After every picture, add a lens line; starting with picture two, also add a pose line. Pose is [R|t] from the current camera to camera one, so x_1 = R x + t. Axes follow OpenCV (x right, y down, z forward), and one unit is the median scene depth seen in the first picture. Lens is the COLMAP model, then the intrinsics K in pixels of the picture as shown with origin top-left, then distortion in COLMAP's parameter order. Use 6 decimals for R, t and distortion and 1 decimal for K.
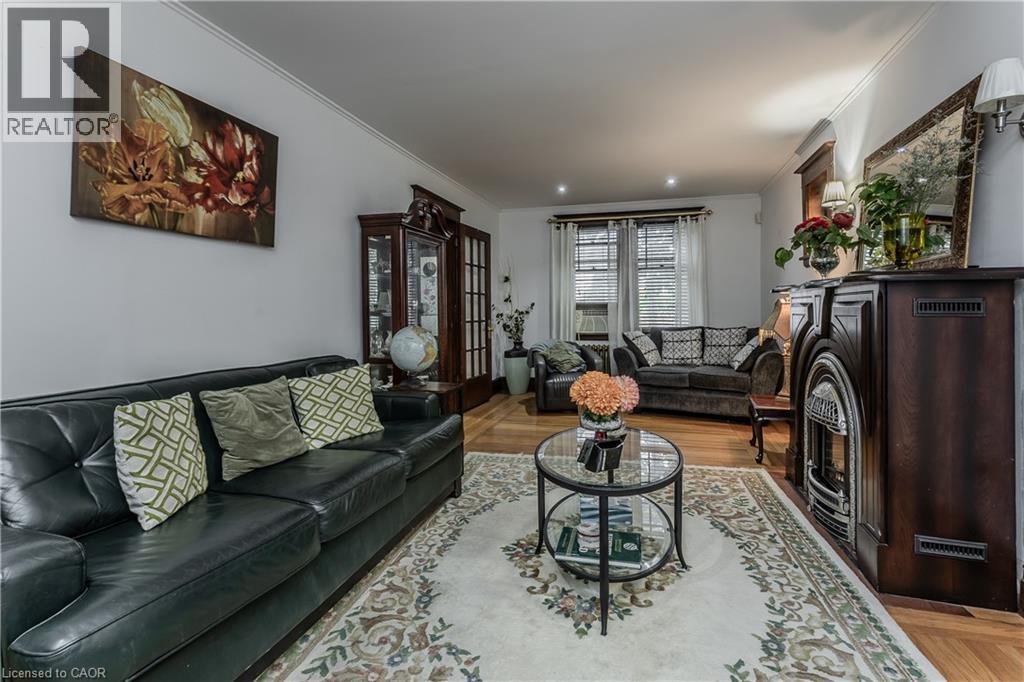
lens RADIAL K [[463.6, 0, 516.8], [0, 463.6, 312.3], [0, 0, 1]] dist [-0.022169, 0.005369]
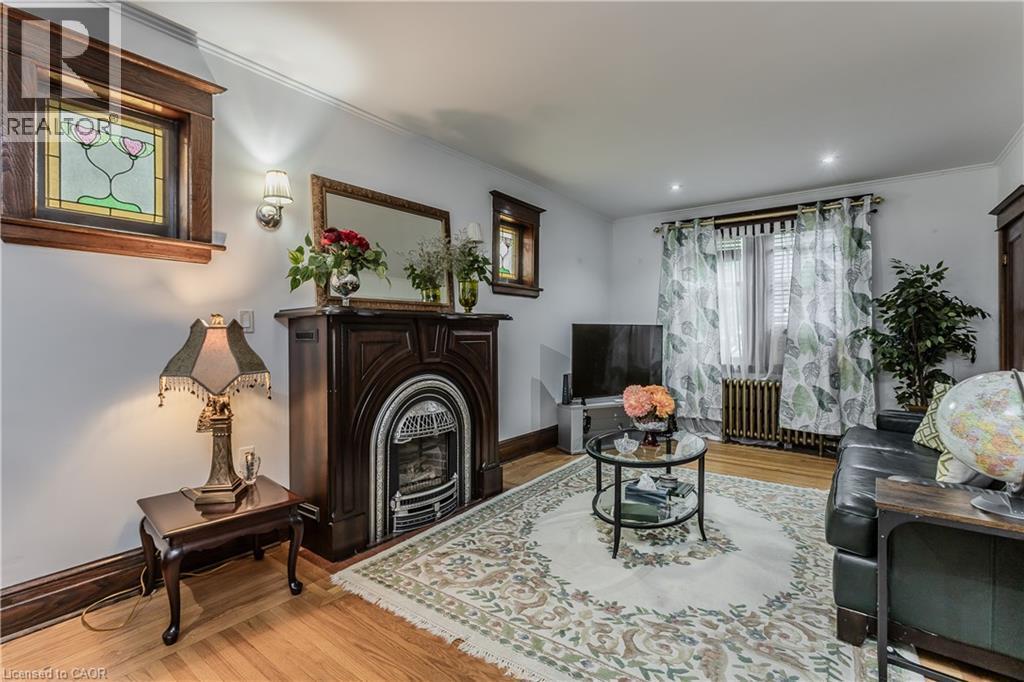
lens RADIAL K [[463.6, 0, 504.9], [0, 463.6, 338.0], [0, 0, 1]] dist [-0.022169, 0.005369]
pose [[-0.926310, 0.011233, 0.376595, 0.051971], [0.015106, 0.999859, 0.007333, -0.008769], [-0.376460, 0.012482, -0.926349, 1.689086]]
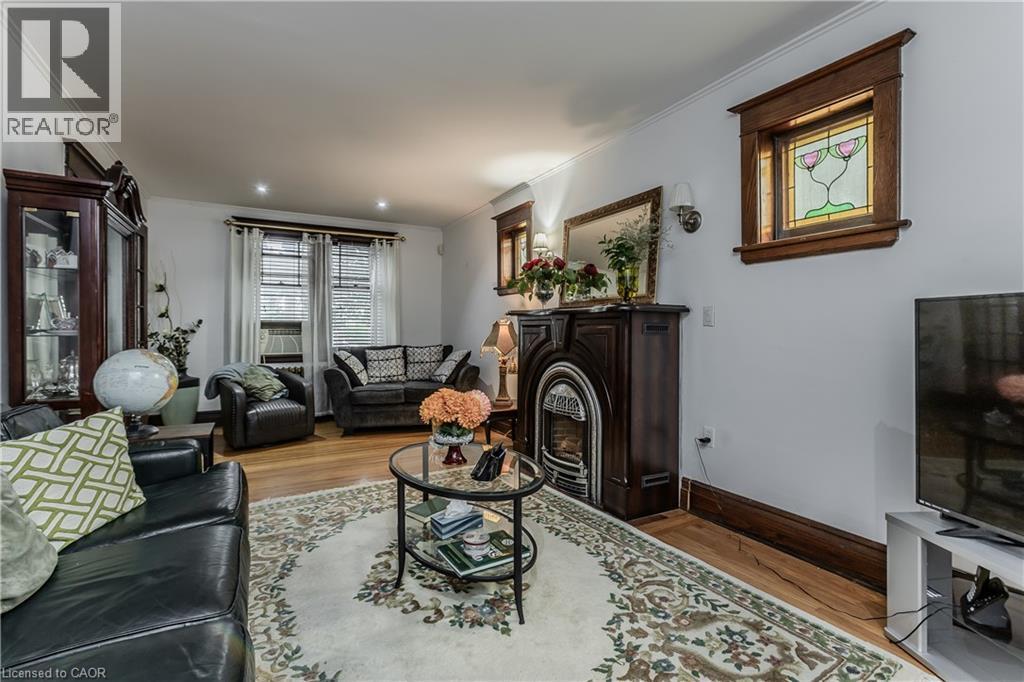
lens RADIAL K [[463.6, 0, 498.5], [0, 463.6, 332.3], [0, 0, 1]] dist [-0.022169, 0.005369]
pose [[0.715459, 0.004052, 0.698643, -0.343441], [-0.003704, 0.999991, -0.002007, 0.003727], [-0.698645, -0.001152, 0.715468, 0.138050]]
